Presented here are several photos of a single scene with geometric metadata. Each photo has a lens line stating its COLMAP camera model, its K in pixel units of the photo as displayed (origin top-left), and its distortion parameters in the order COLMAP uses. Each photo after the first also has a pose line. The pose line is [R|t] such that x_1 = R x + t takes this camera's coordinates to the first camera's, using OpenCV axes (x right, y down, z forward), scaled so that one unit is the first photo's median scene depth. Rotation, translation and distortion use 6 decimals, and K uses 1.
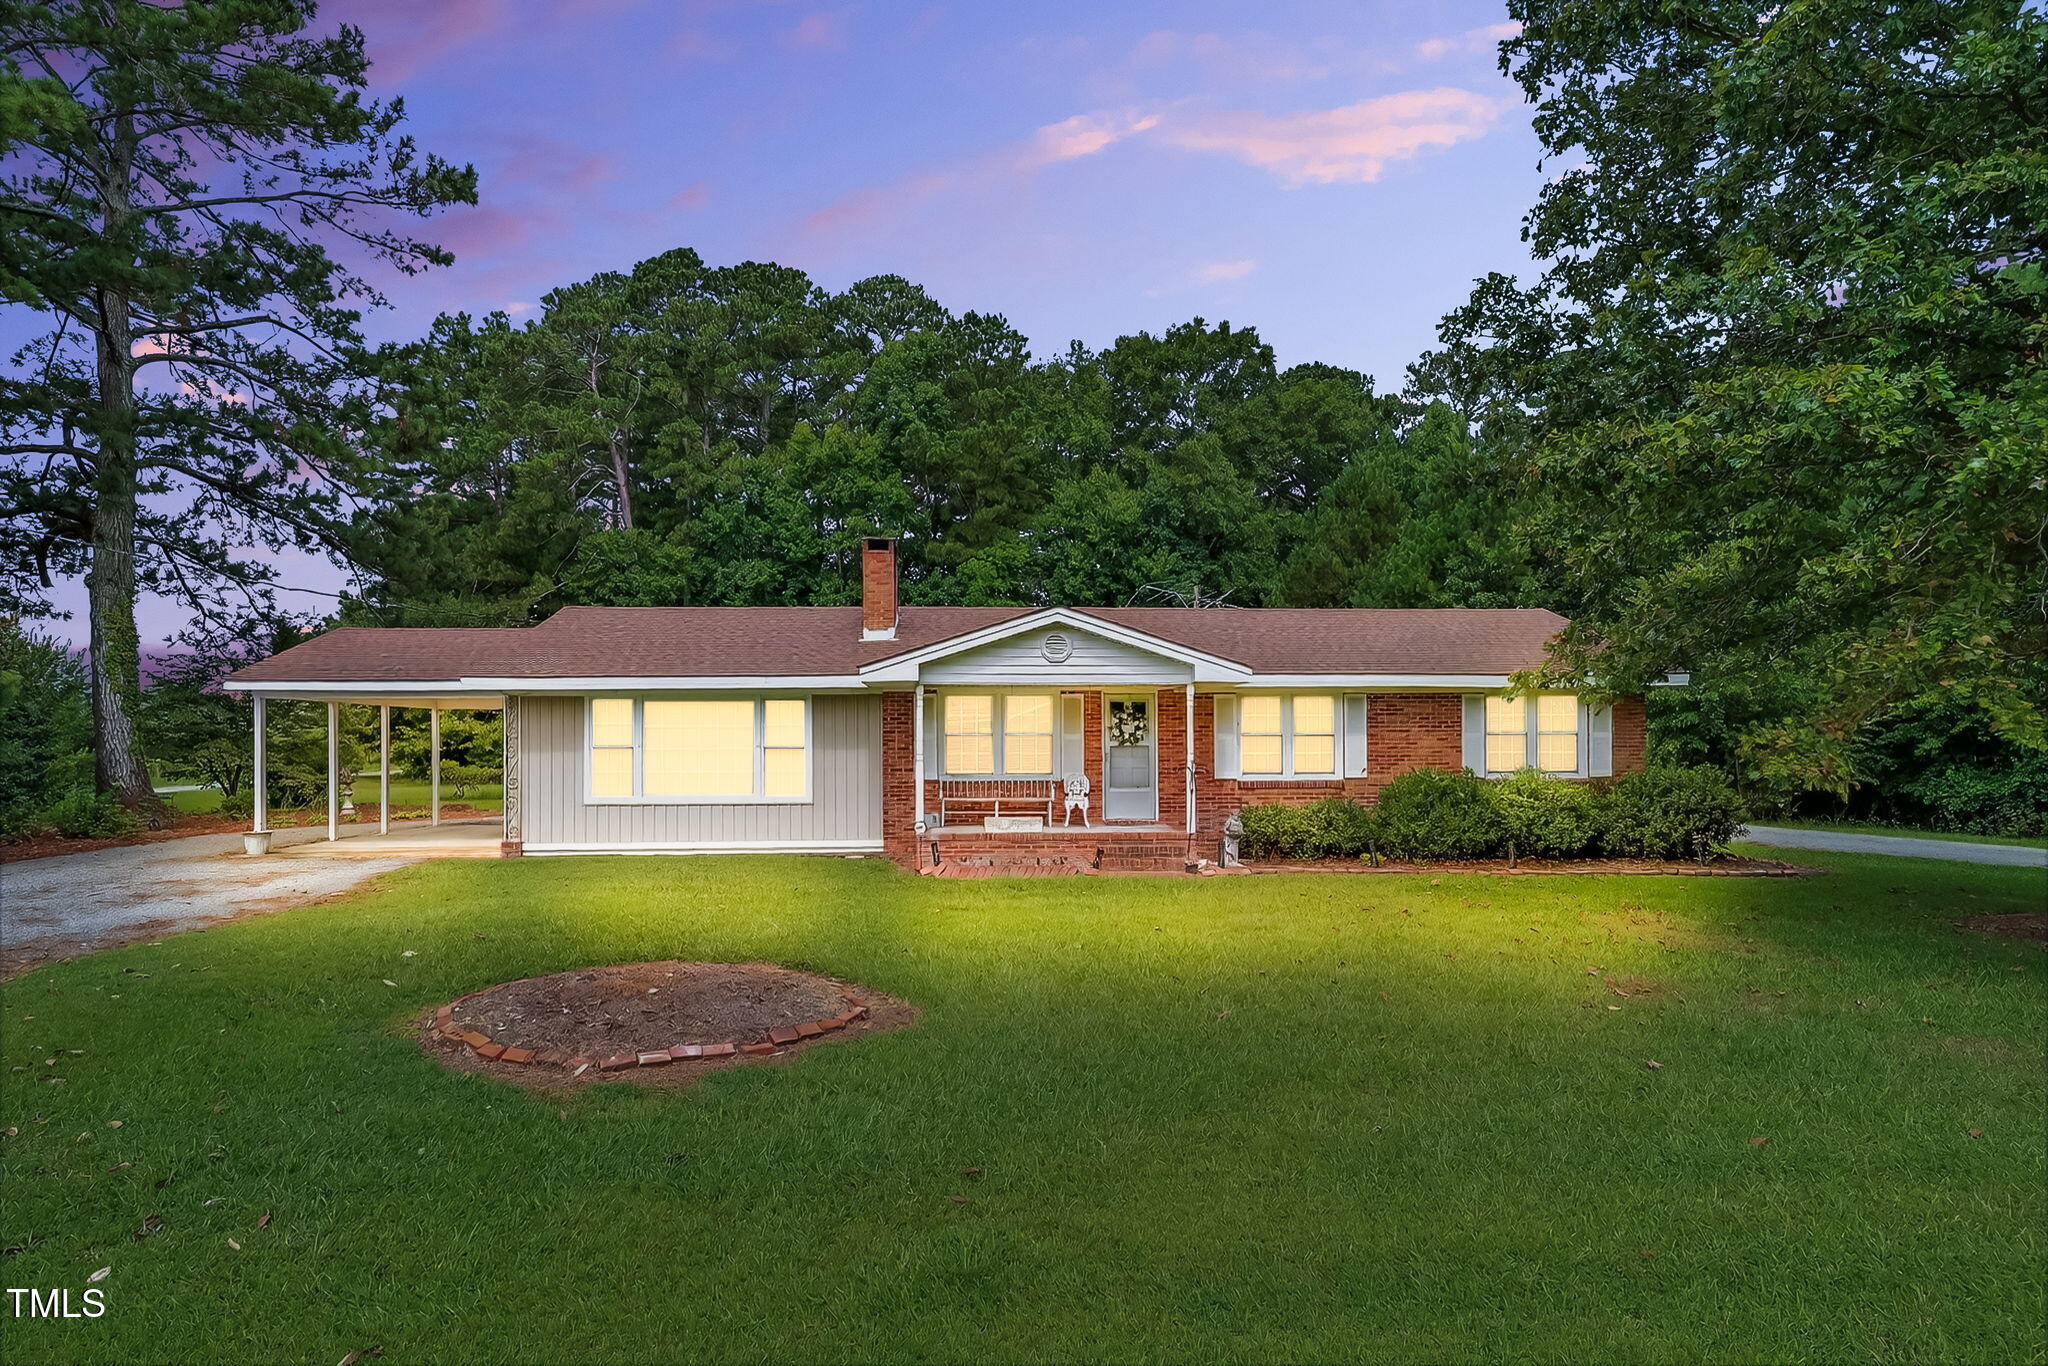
lens RADIAL K [[995.9, 0, 1023.5], [0, 995.9, 691.6], [0, 0, 1]] dist [0.002508, -0.000496]
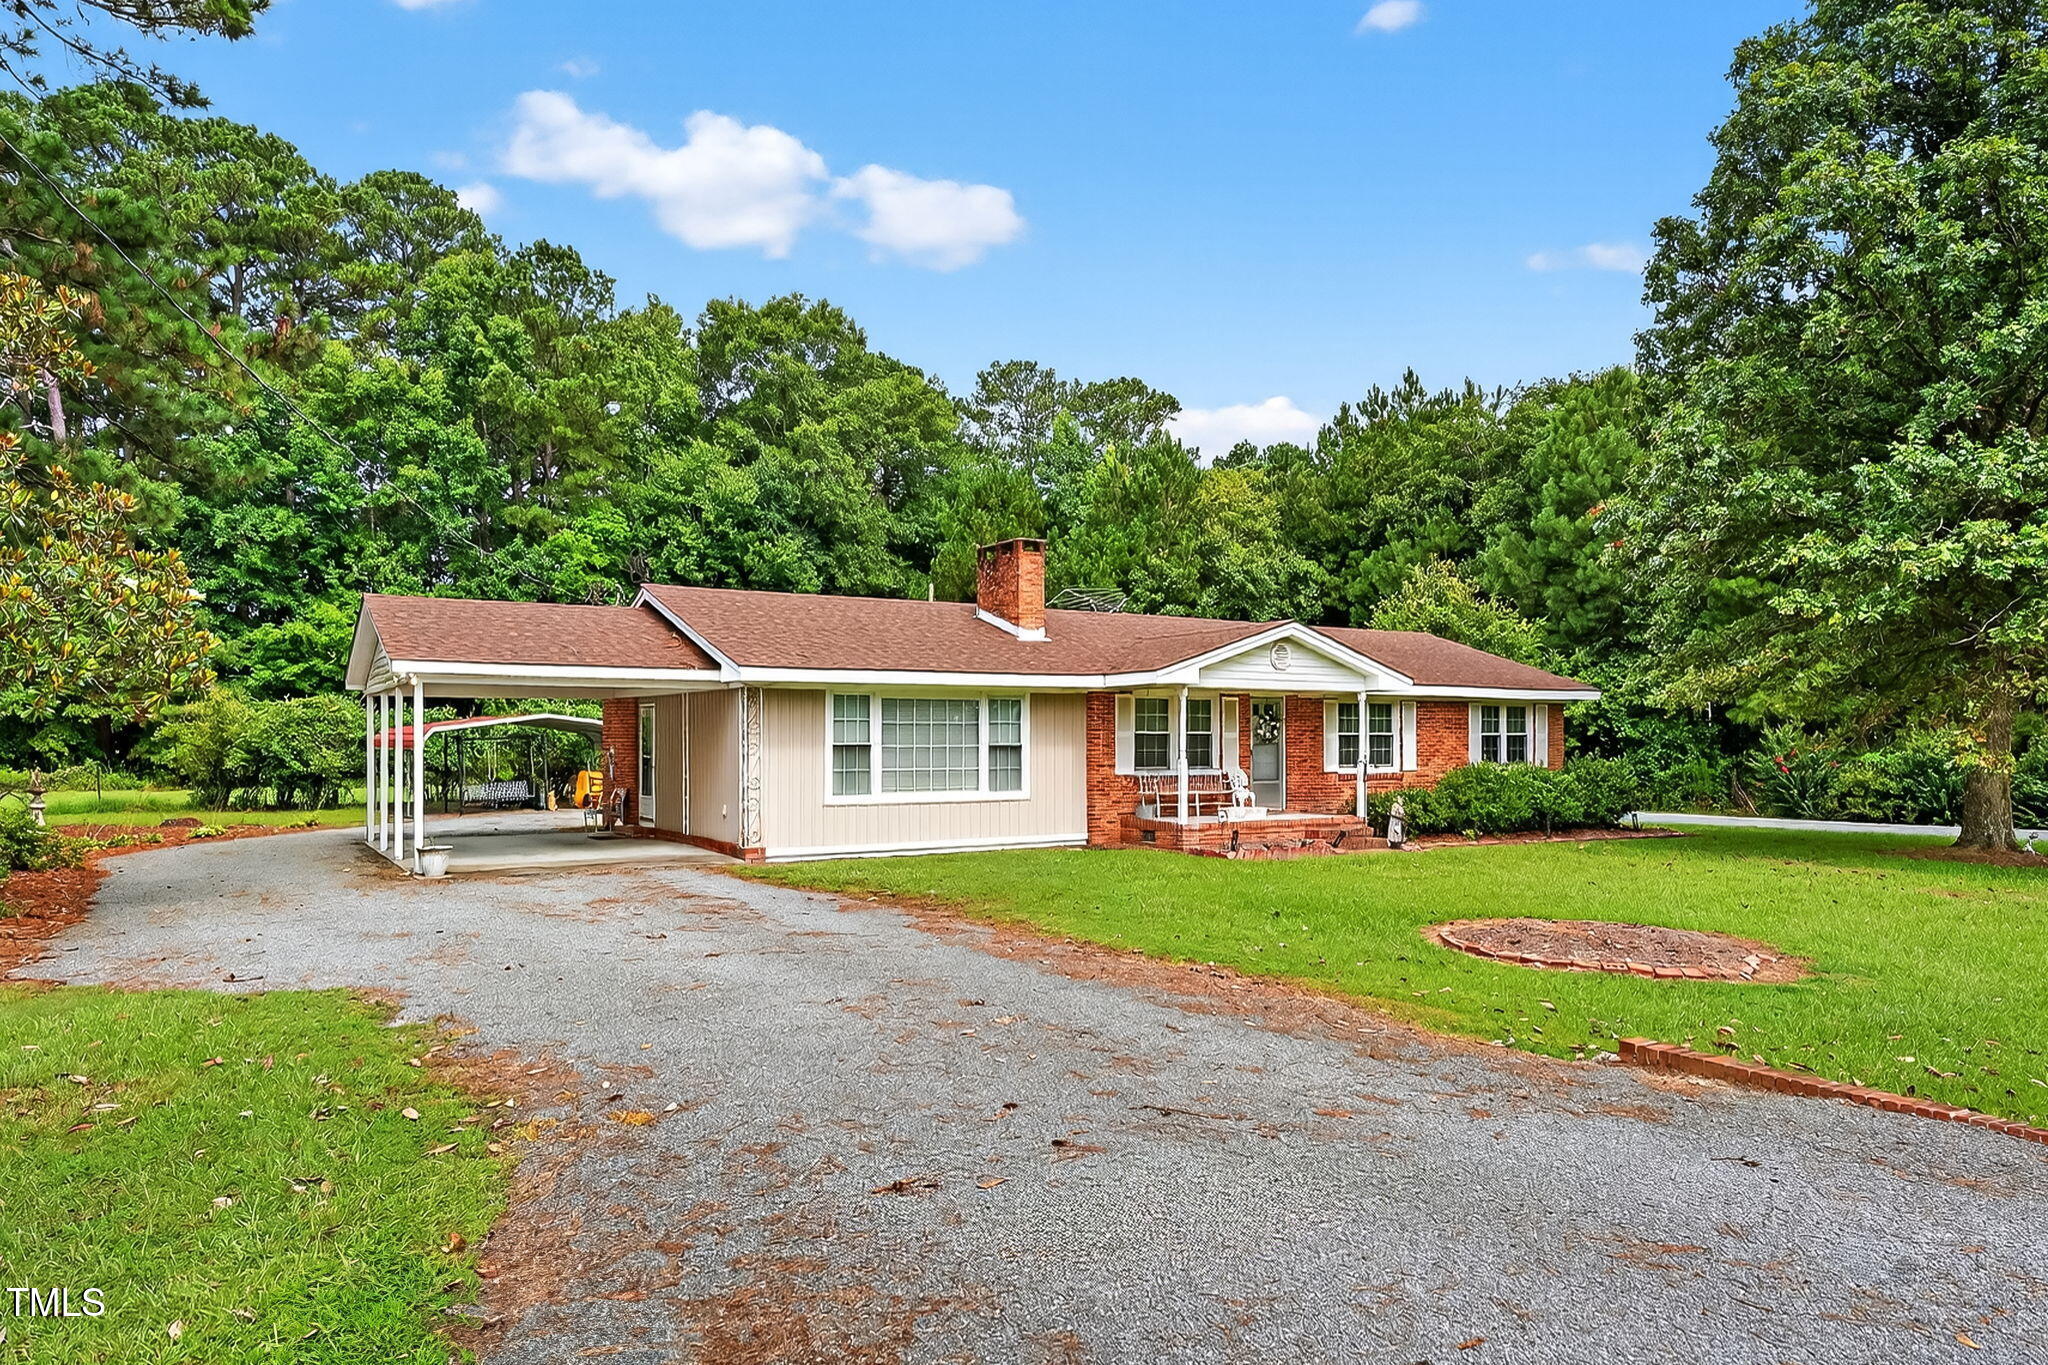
lens RADIAL K [[1043.5, 0, 1022.1], [0, 1043.5, 693.0], [0, 0, 1]] dist [-0.004487, -0.000614]
pose [[0.912009, 0.021627, 0.409600, -0.059177], [-0.024084, 0.999710, 0.000840, 0.000261], [-0.409463, -0.010631, 0.912265, 0.002756]]
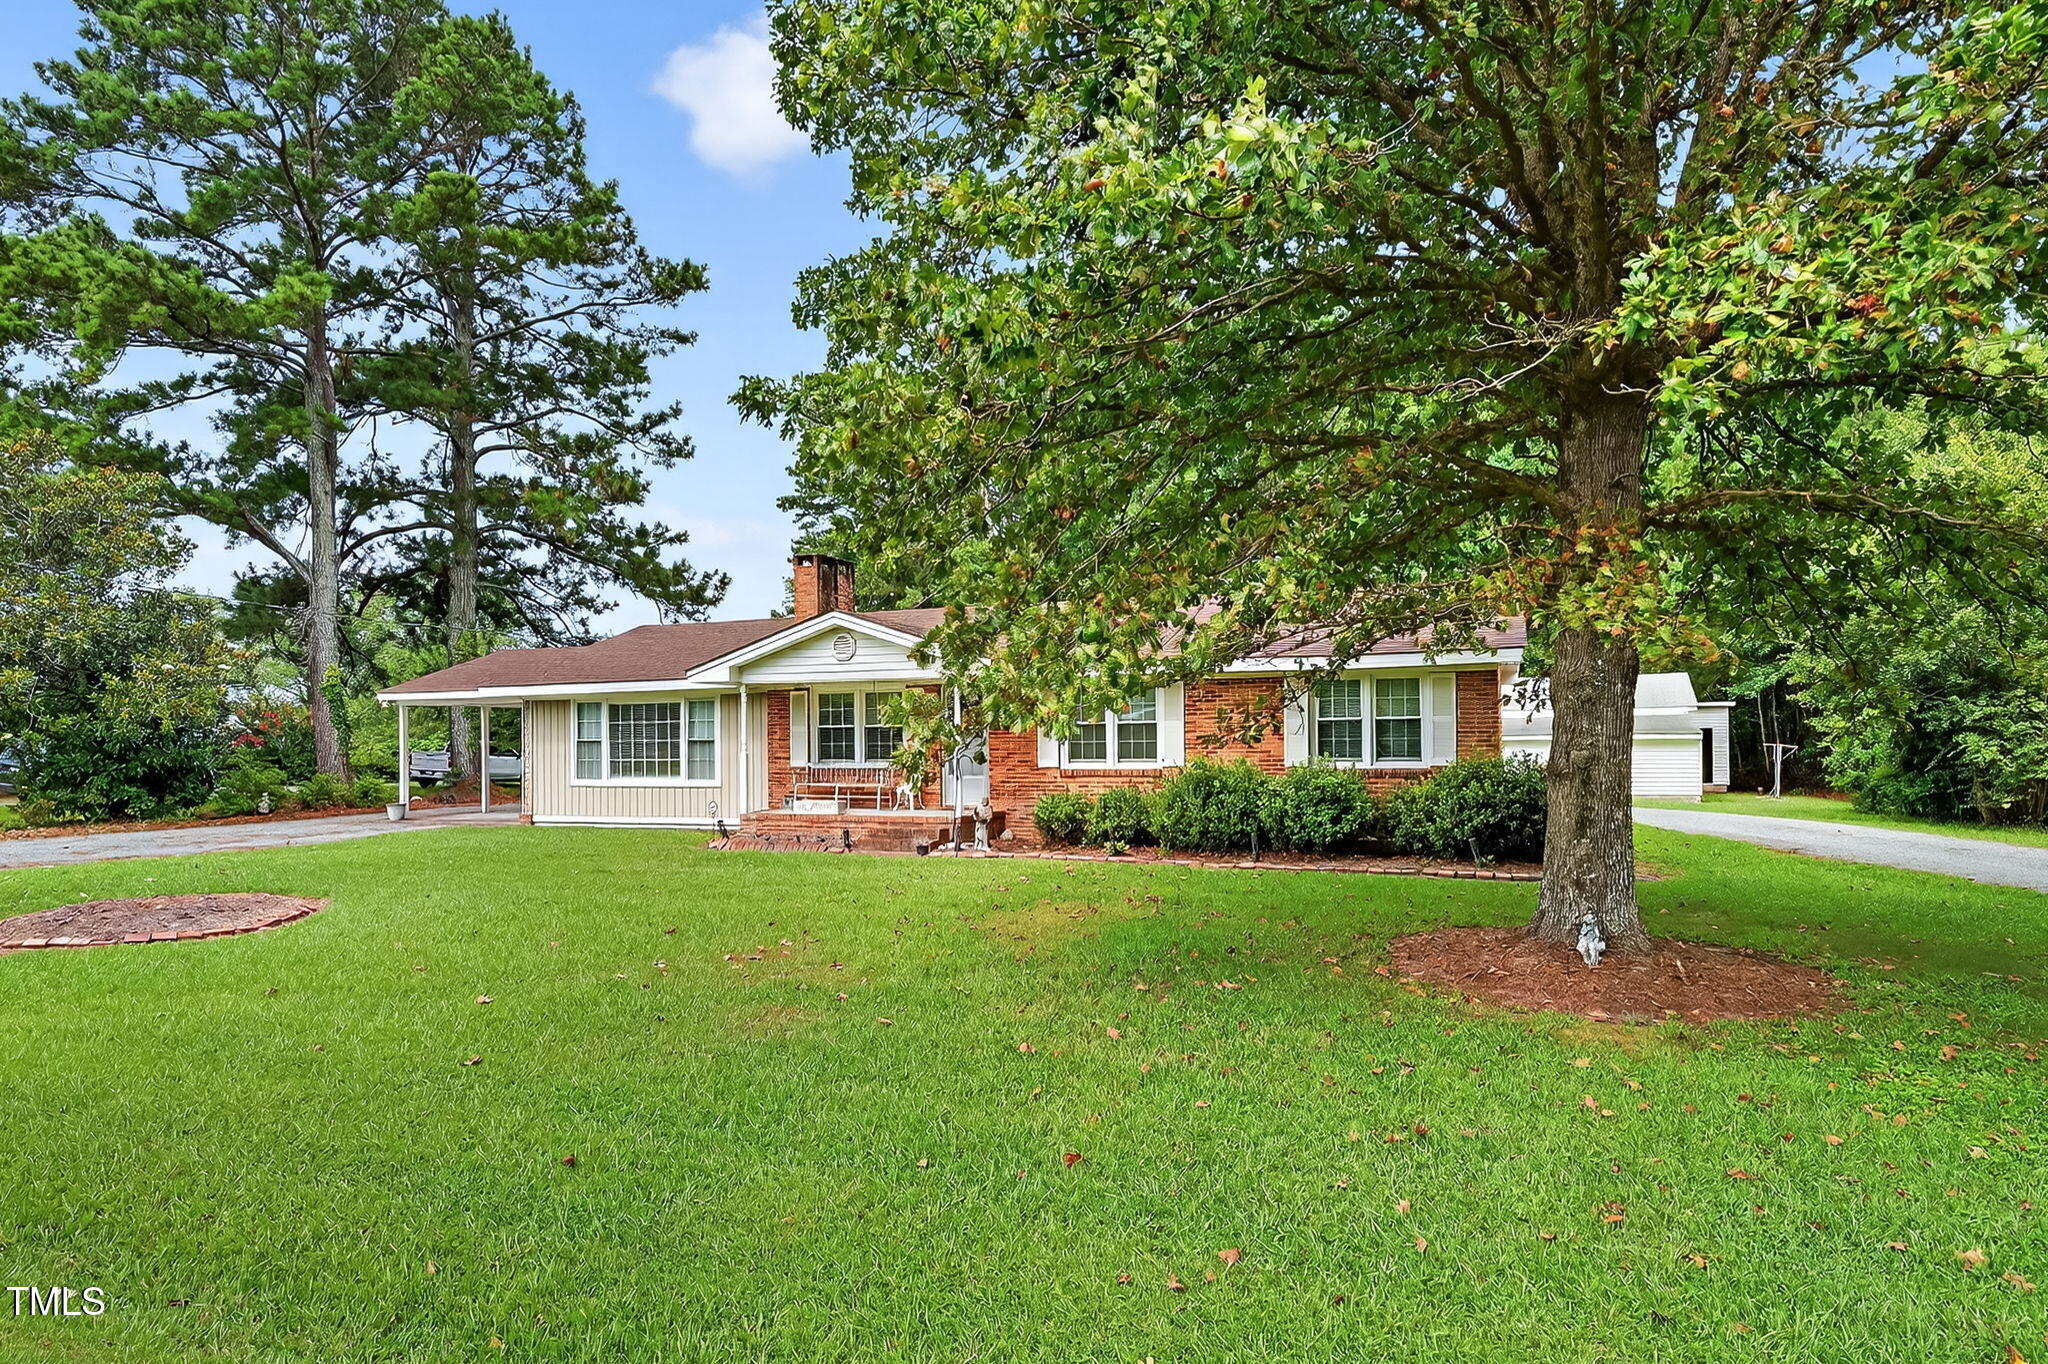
lens RADIAL K [[995.9, 0, 1024.0], [0, 995.9, 674.5], [0, 0, 1]] dist [0.002508, -0.000496]
pose [[0.935028, -0.029854, -0.353315, 0.050054], [0.026350, 0.999544, -0.014726, 0.000635], [0.353593, 0.004459, 0.935389, 0.002995]]
